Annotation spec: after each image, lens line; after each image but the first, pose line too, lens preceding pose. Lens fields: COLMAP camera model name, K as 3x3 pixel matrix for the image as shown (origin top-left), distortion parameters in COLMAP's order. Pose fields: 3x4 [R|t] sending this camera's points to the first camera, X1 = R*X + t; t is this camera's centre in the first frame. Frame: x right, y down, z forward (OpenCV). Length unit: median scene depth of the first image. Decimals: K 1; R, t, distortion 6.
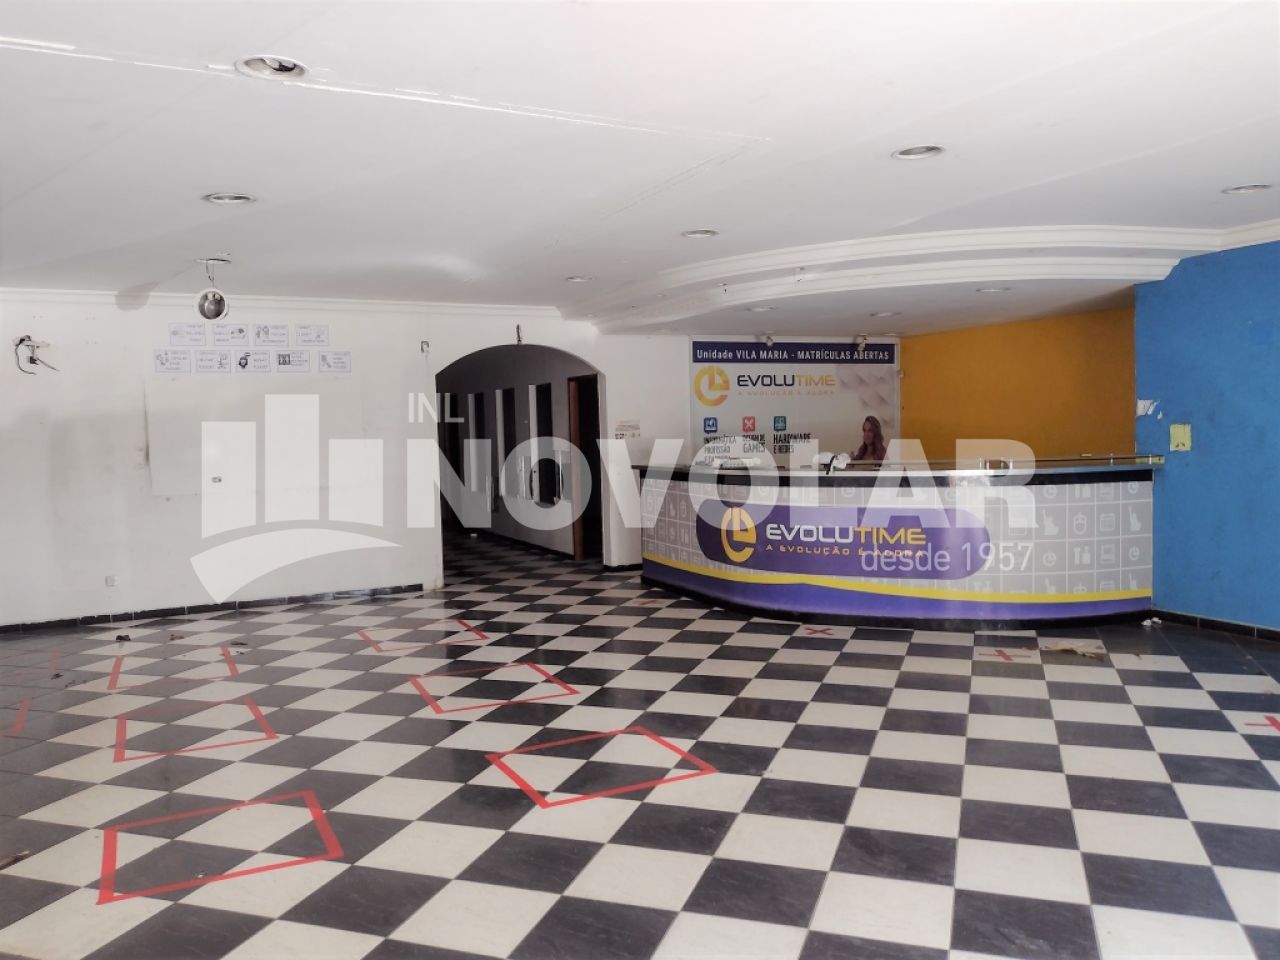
lens RADIAL K [[991.1, 0, 648.8], [0, 991.1, 474.5], [0, 0, 1]] dist [0.032361, -0.056740]
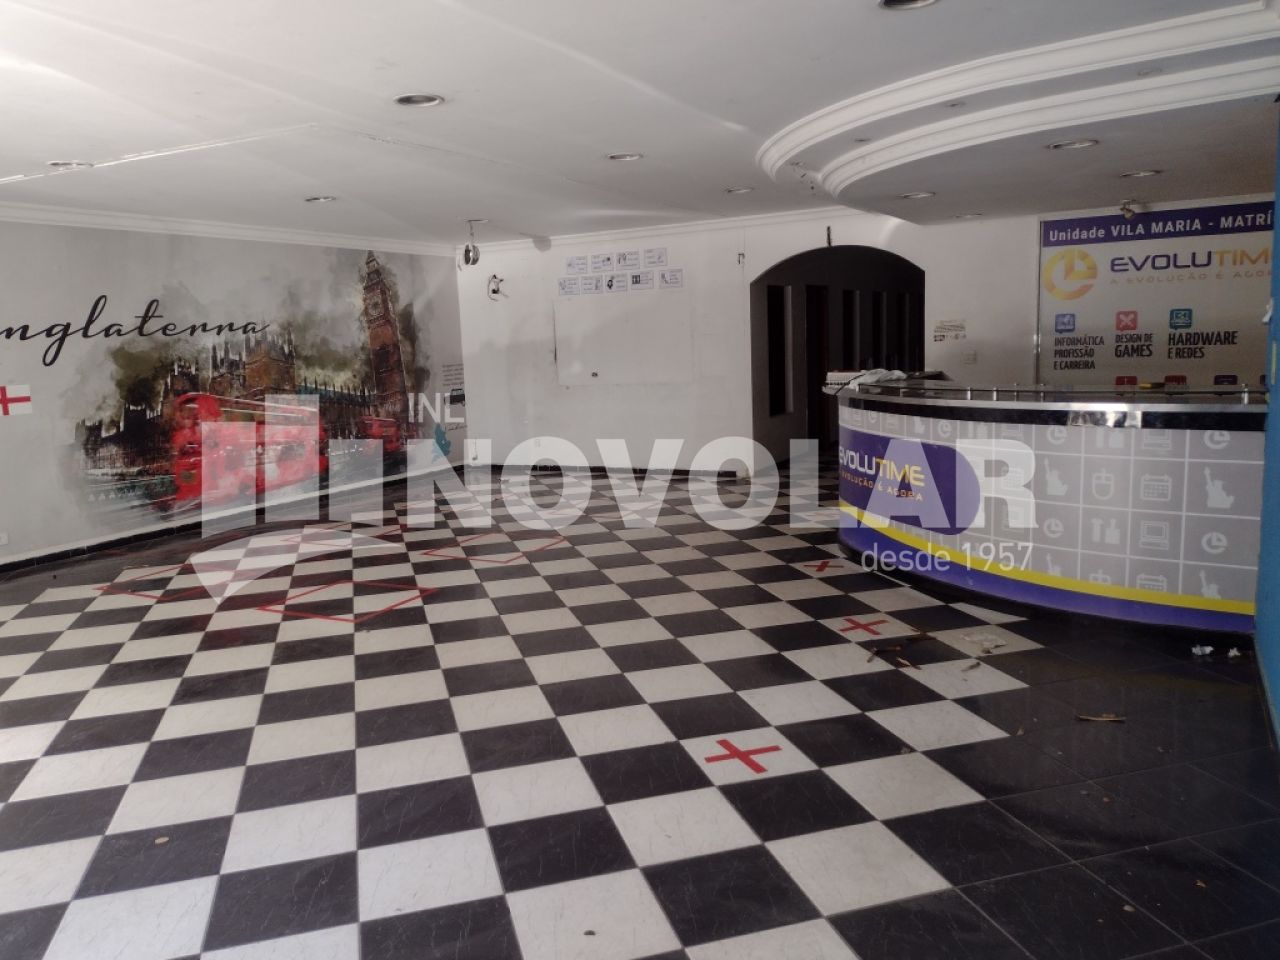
lens RADIAL K [[991.1, 0, 645.7], [0, 991.1, 482.9], [0, 0, 1]] dist [0.032361, -0.056740]
pose [[0.562232, 0.122557, -0.817848, 0.624232], [-0.010466, 0.989933, 0.141149, -0.035079], [0.826913, -0.070799, 0.557855, 0.269303]]
